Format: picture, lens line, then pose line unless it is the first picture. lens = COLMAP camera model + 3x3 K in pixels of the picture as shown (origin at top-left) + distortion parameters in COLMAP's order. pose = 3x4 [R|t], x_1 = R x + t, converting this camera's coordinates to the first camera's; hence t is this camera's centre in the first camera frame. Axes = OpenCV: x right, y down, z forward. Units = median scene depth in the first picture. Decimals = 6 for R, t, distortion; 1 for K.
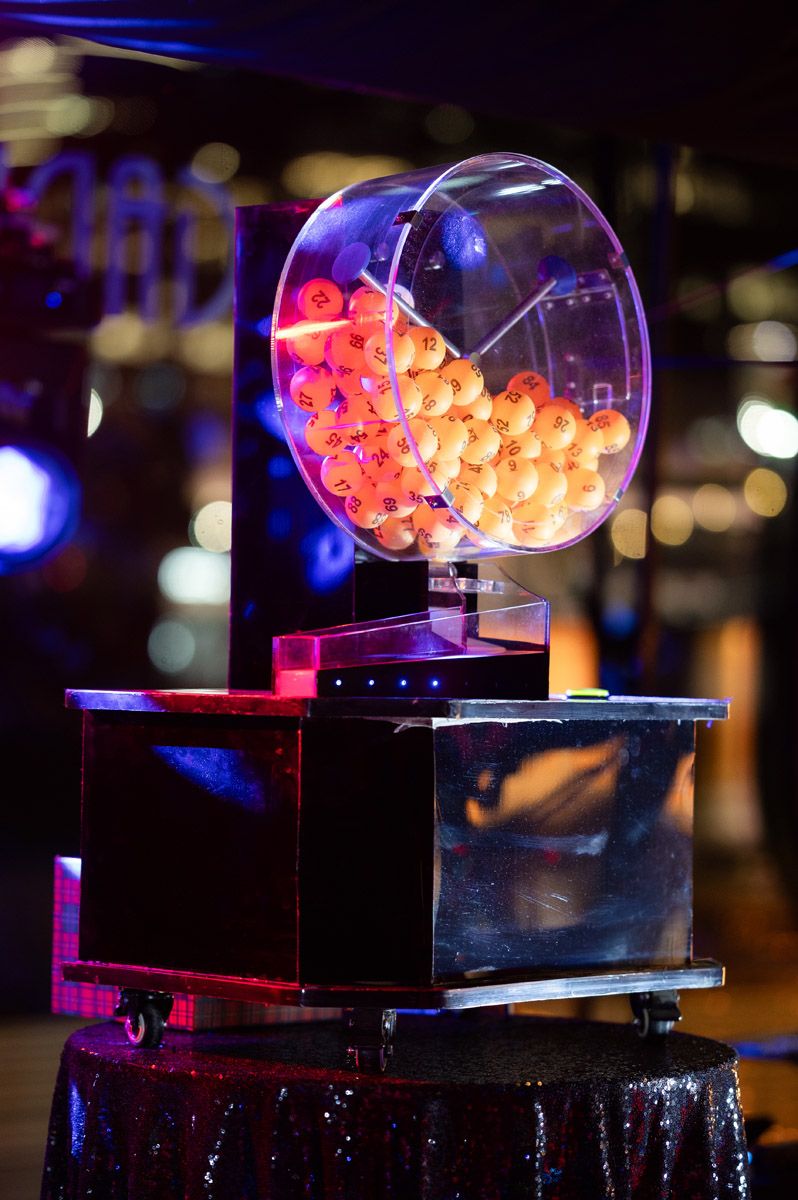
lens RADIAL K [[3008.8, 0, 399.1], [0, 3008.8, 600.1], [0, 0, 1]] dist [0.052840, 0.000000]
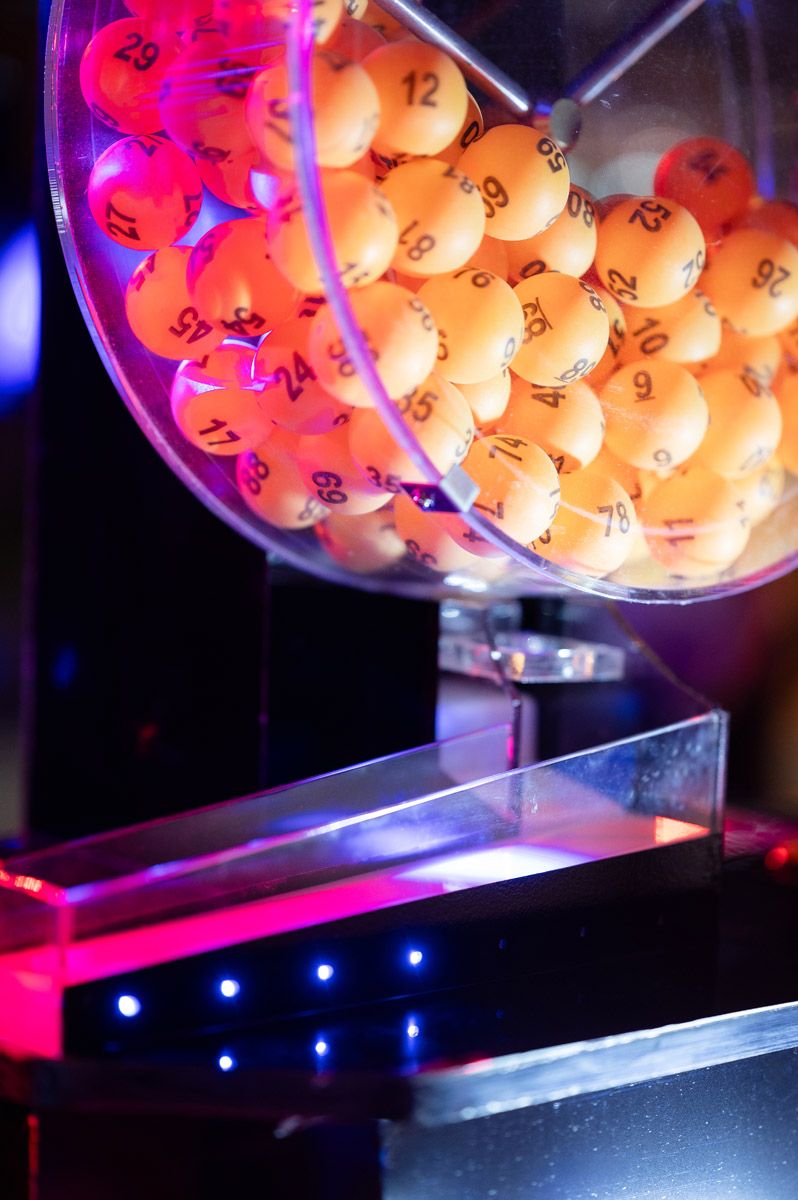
lens RADIAL K [[3008.8, 0, 398.6], [0, 3008.8, 599.3], [0, 0, 1]] dist [0.052840, 0.000000]
pose [[0.995003, 0.028672, -0.095643, 0.045362], [-0.017475, 0.993106, 0.115913, -0.063697], [0.098307, -0.113662, 0.988644, 0.600131]]
